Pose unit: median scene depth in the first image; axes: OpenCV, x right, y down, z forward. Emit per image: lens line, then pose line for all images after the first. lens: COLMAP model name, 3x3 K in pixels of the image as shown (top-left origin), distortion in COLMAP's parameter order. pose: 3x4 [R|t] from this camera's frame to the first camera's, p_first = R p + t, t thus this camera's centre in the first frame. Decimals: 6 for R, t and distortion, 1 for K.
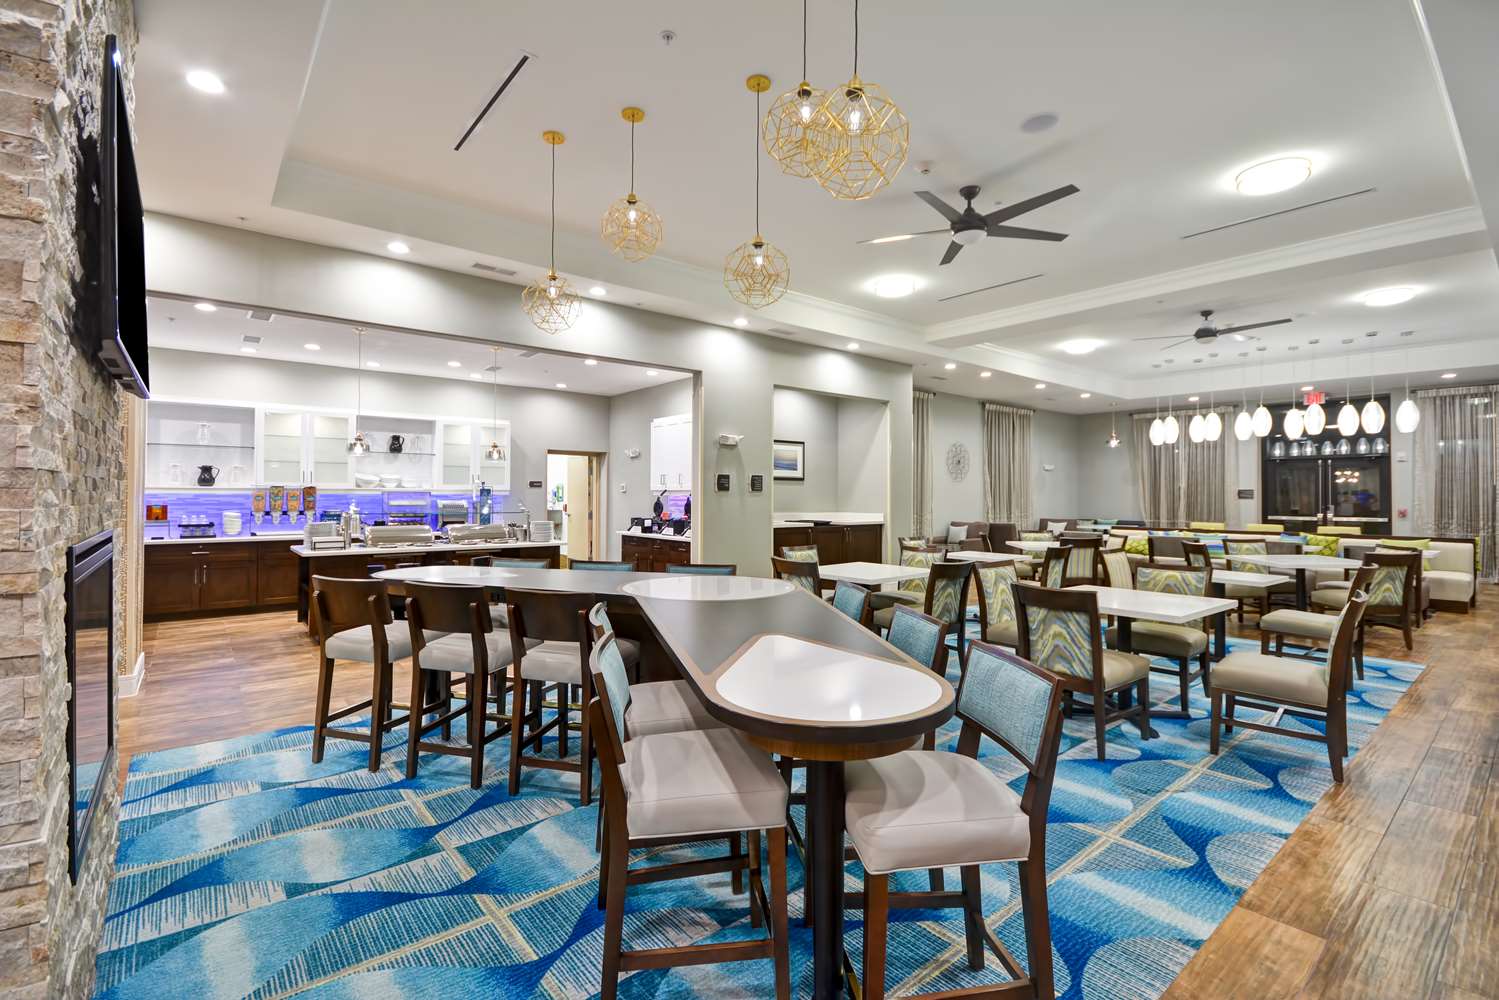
lens RADIAL K [[667.9, 0, 749.3], [0, 667.9, 485.1], [0, 0, 1]] dist [0.022204, 0.000017]
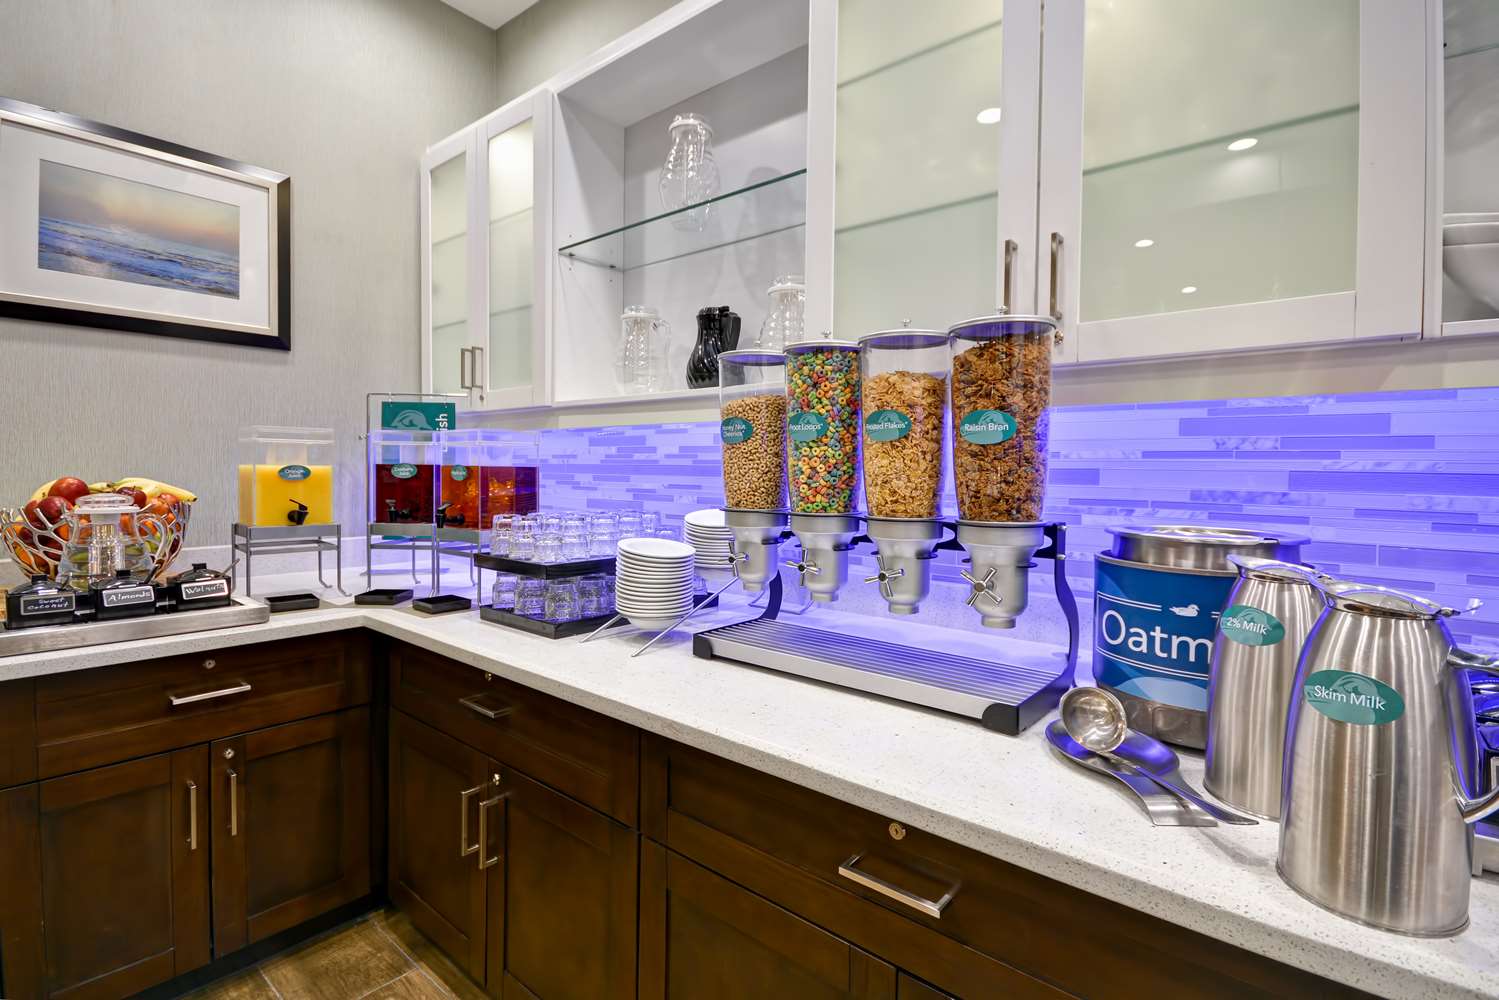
lens RADIAL K [[720.8, 0, 750.5], [0, 720.8, 468.6], [0, 0, 1]] dist [-0.011807, 0.000079]
pose [[0.170396, -0.002836, -0.985372, -0.535705], [0.000490, 0.999996, -0.002793, 0.028011], [0.985376, -0.000007, 0.170396, 0.947779]]
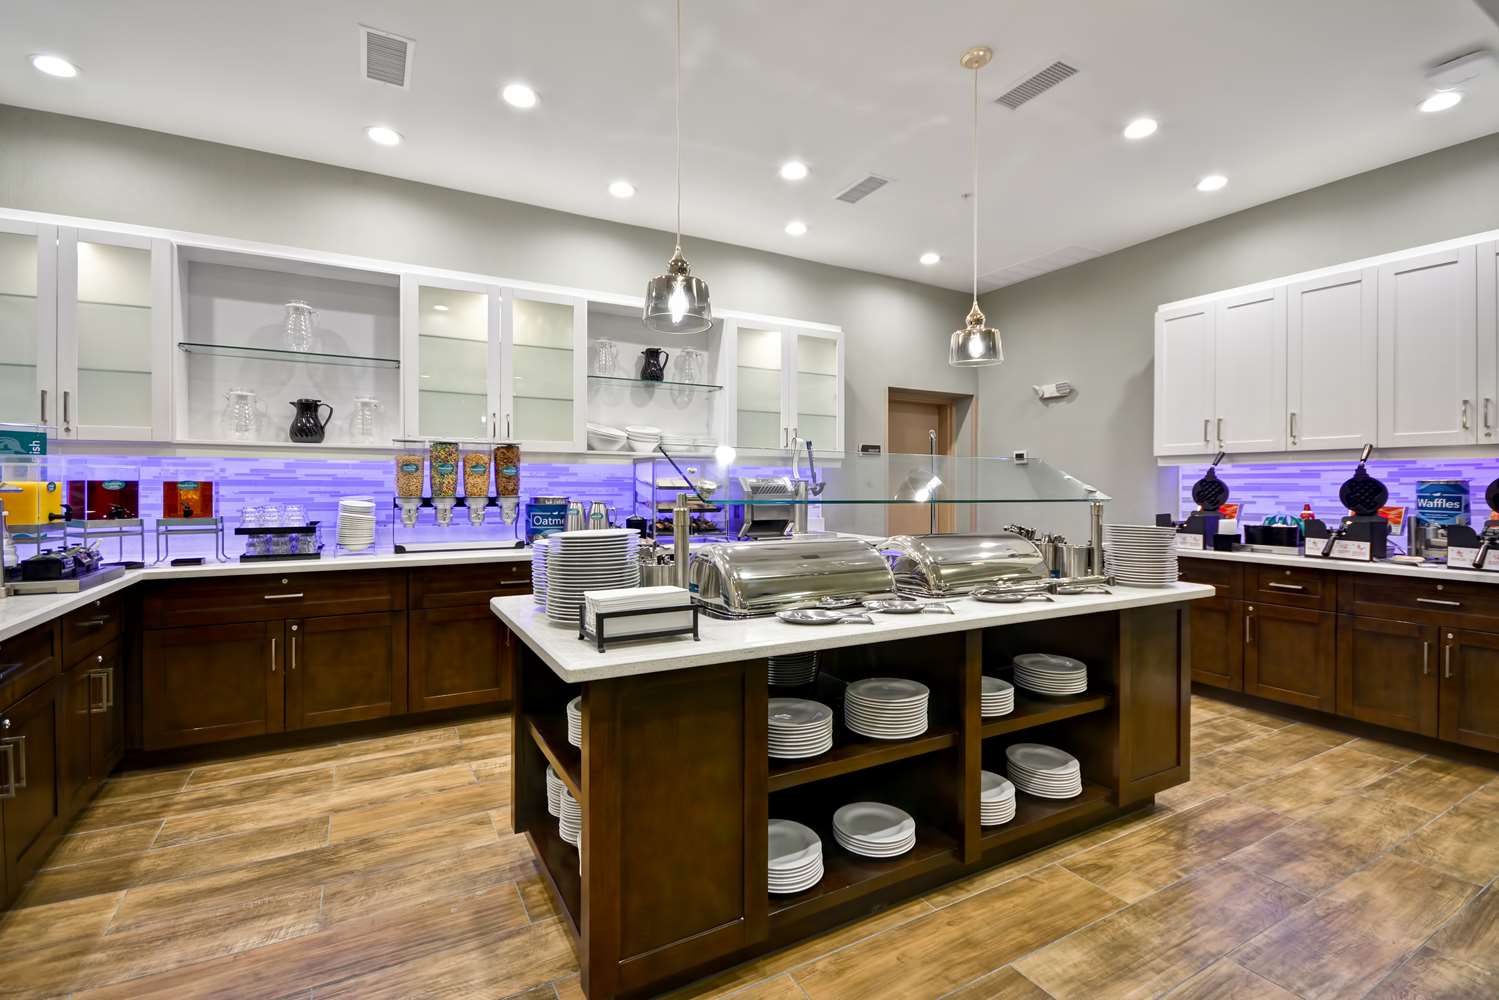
lens RADIAL K [[667.9, 0, 749.3], [0, 667.9, 485.1], [0, 0, 1]] dist [0.022204, 0.000017]
pose [[0.986955, -0.000823, -0.160992, -0.419727], [0.002989, 0.999908, 0.013209, 0.024362], [0.160966, -0.013518, 0.986867, 0.580084]]
